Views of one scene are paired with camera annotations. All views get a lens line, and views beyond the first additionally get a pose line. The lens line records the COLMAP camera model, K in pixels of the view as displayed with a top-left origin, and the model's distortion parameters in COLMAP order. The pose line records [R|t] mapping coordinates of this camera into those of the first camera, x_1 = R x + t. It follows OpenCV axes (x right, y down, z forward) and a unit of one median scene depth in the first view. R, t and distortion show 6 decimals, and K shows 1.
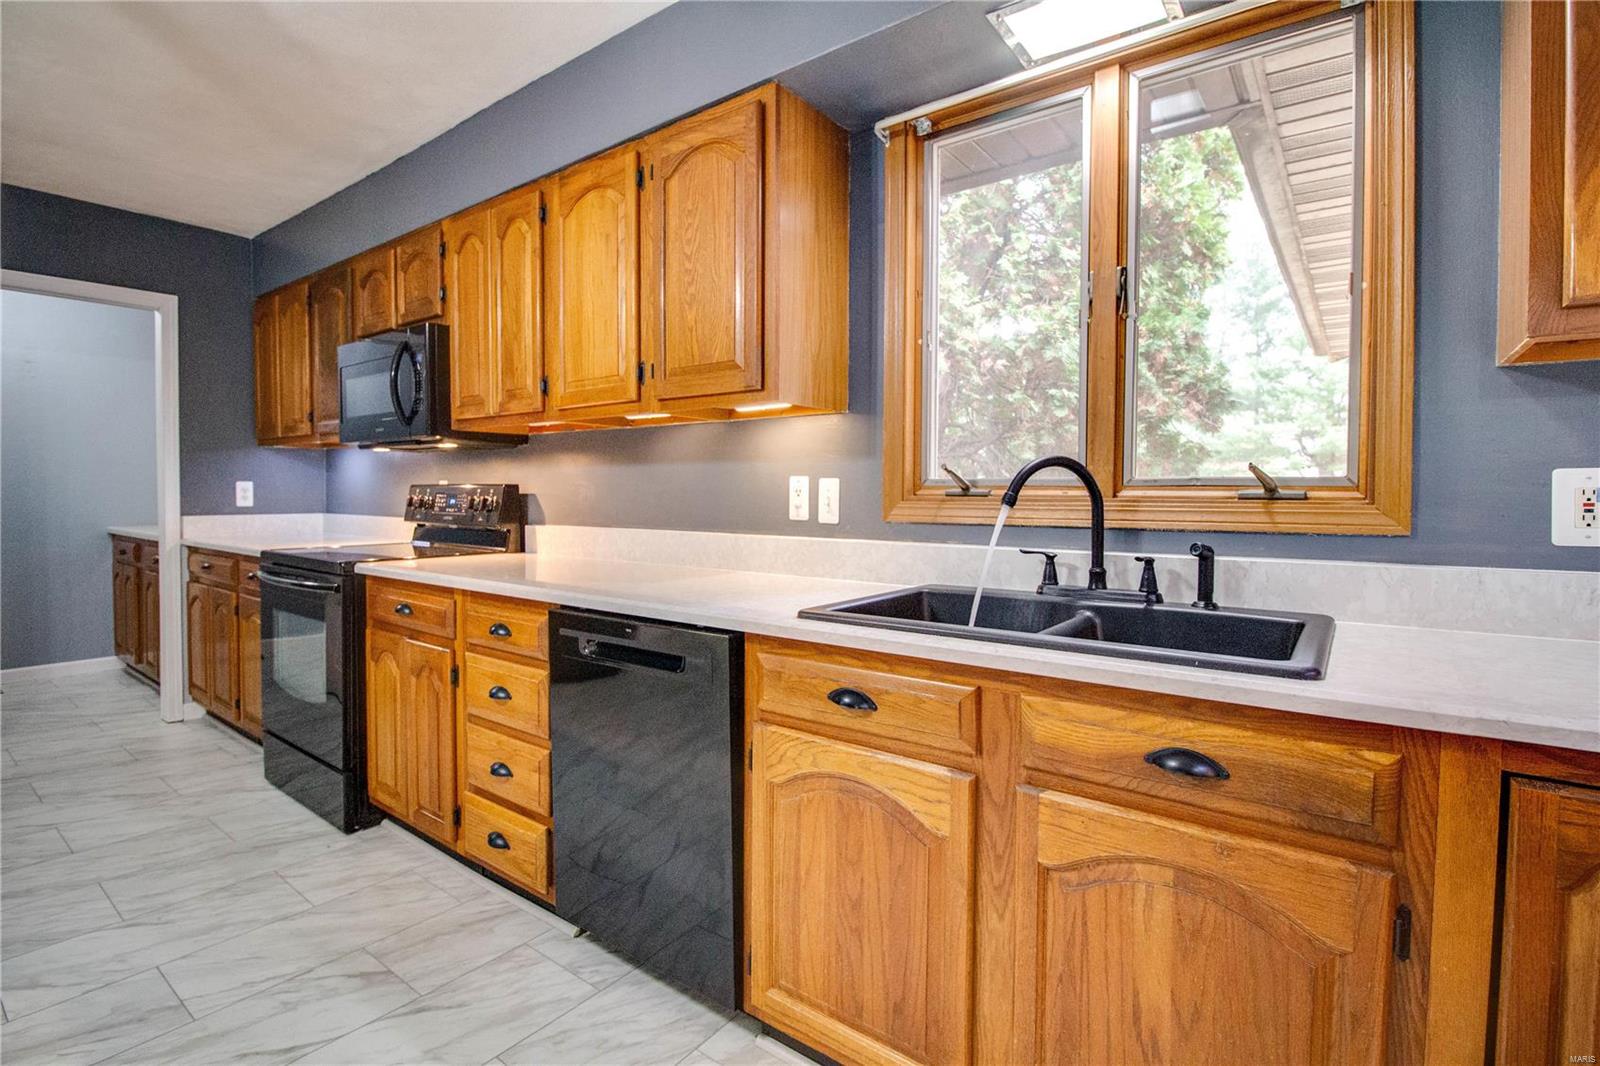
lens RADIAL K [[746.4, 0, 816.7], [0, 746.4, 513.2], [0, 0, 1]] dist [0.000140, -0.012831]
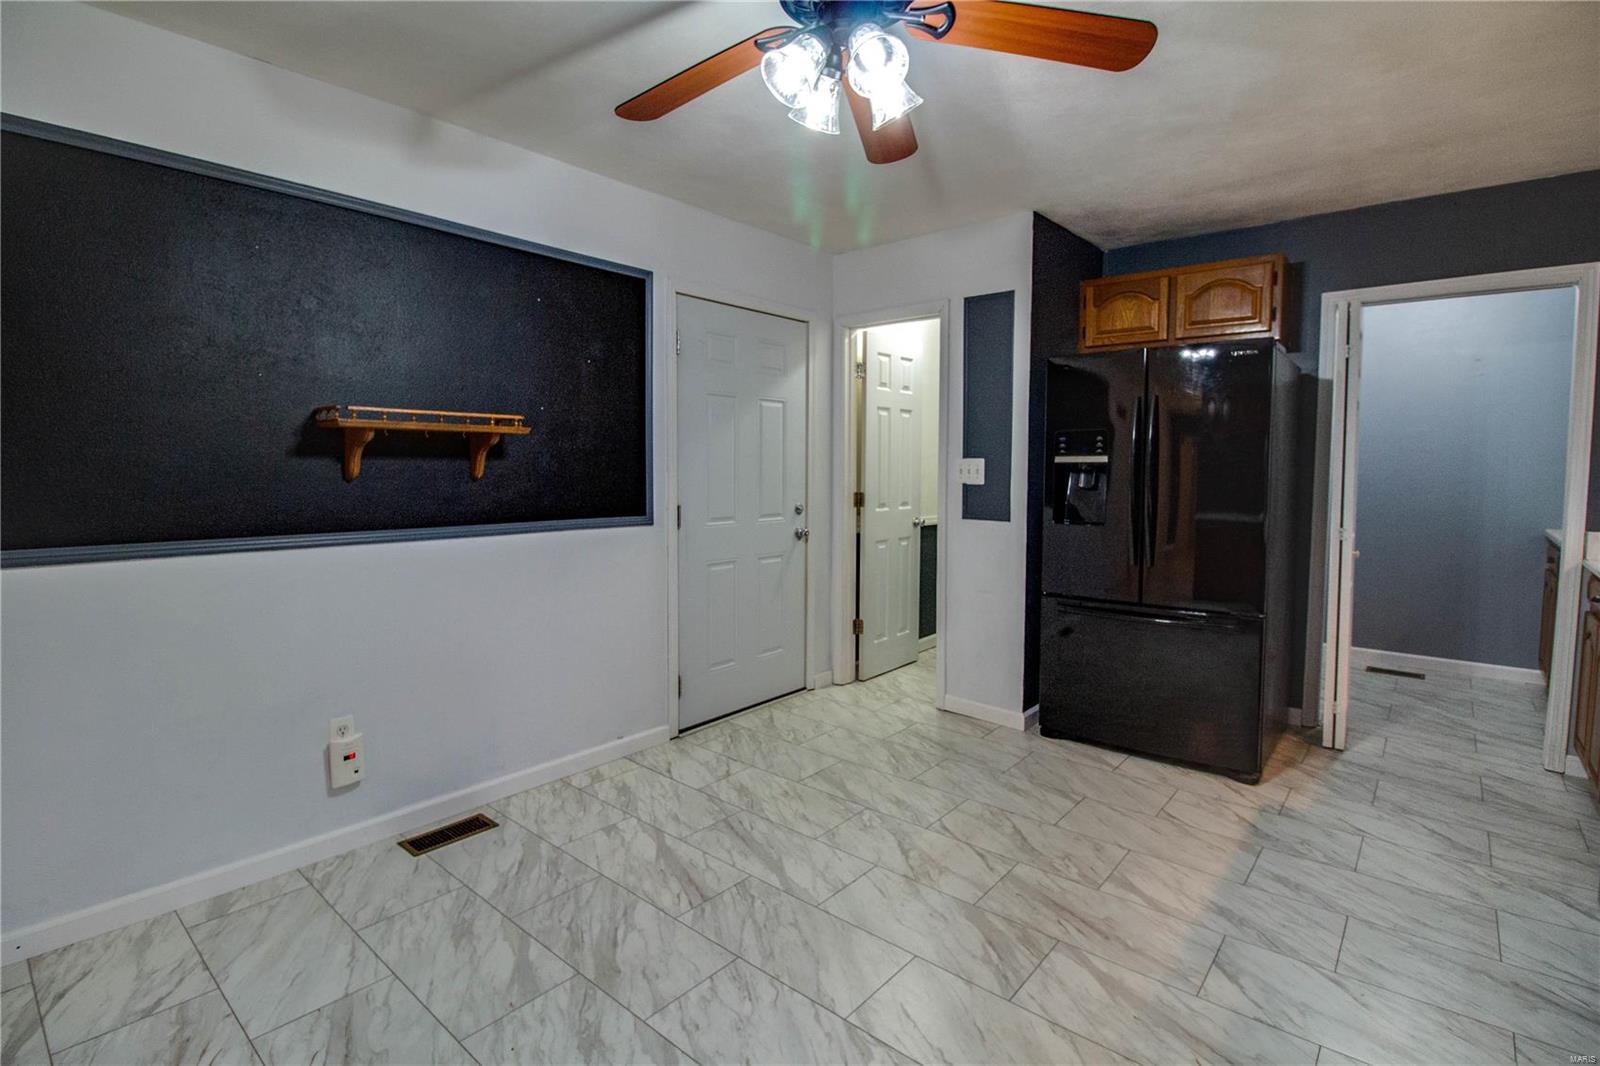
lens RADIAL K [[757.7, 0, 817.3], [0, 757.7, 514.1], [0, 0, 1]] dist [0.000949, -0.014152]
pose [[-0.057666, 0.064442, -0.996254, 0.027298], [-0.028499, 0.997402, 0.066166, -0.077550], [0.997929, 0.032208, -0.055680, 0.327281]]
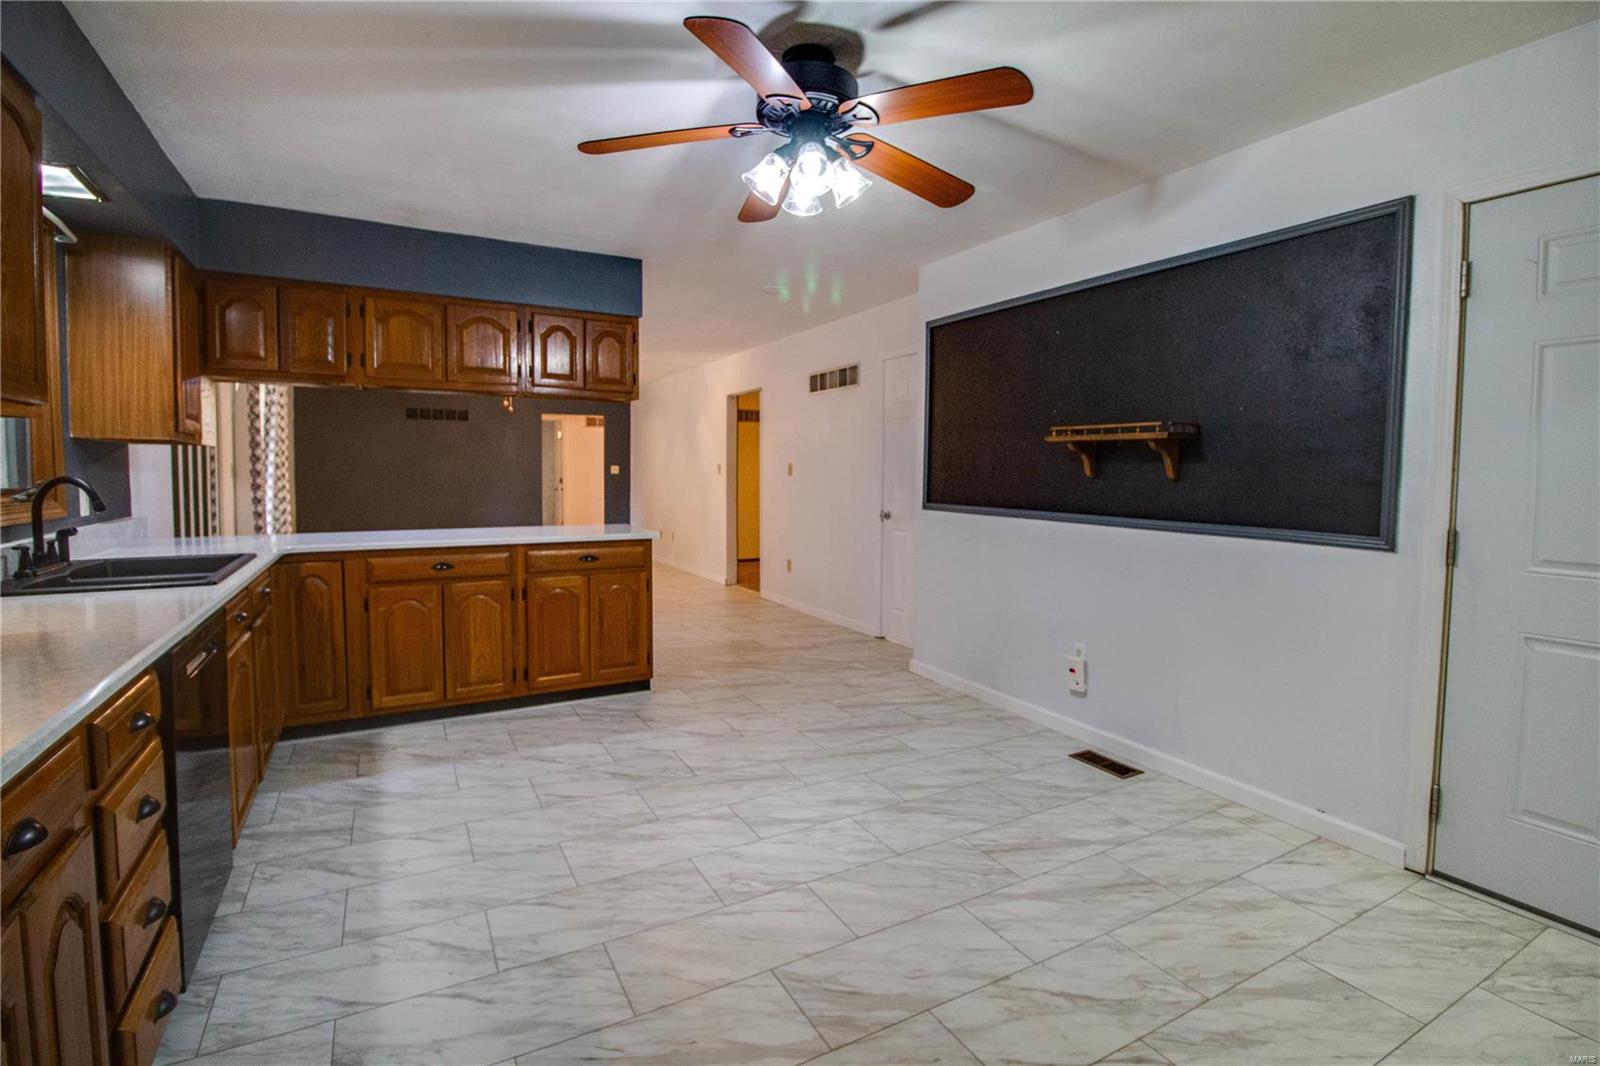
lens RADIAL K [[756.6, 0, 821.9], [0, 756.6, 522.3], [0, 0, 1]] dist [0.001679, -0.015026]
pose [[-0.914381, -0.036714, 0.403186, -1.189917], [0.000325, 0.995813, 0.091415, -0.087590], [-0.404854, 0.083719, -0.910541, 1.254700]]
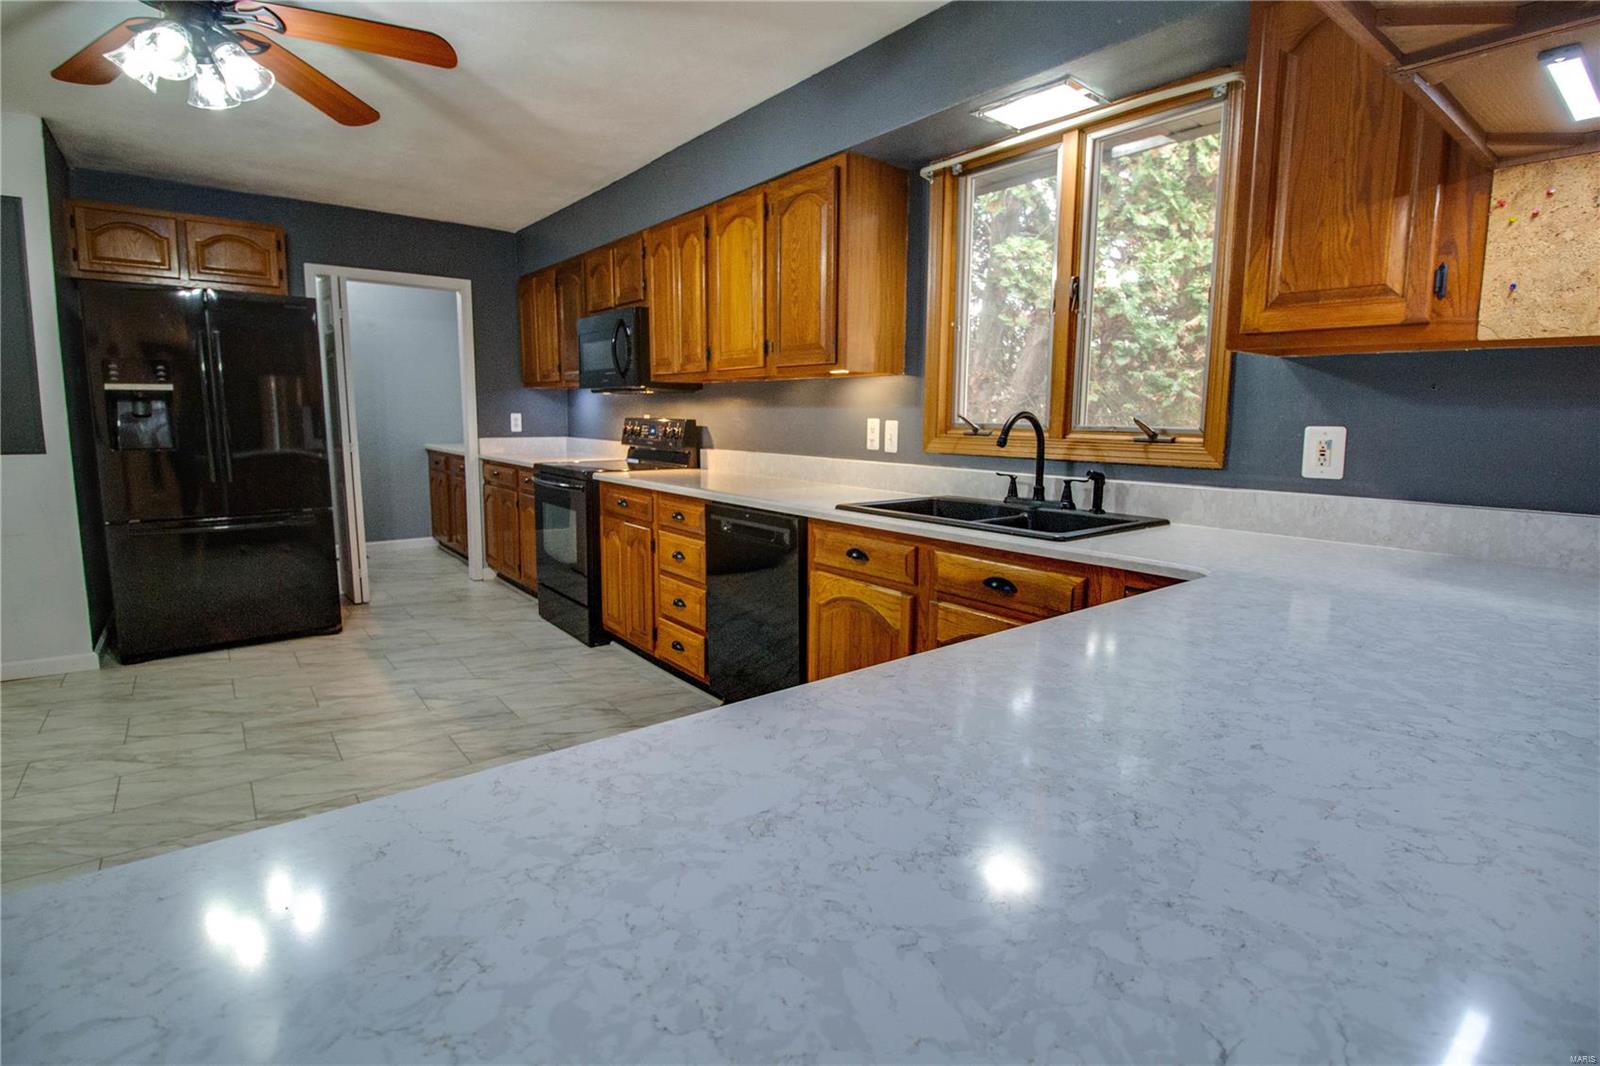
lens RADIAL K [[757.7, 0, 817.3], [0, 757.7, 514.1], [0, 0, 1]] dist [0.000949, -0.014152]
pose [[0.968641, 0.038351, -0.245487, 0.236685], [-0.013276, 0.994593, 0.102999, -0.016045], [0.248109, -0.096510, 0.963913, -0.440281]]
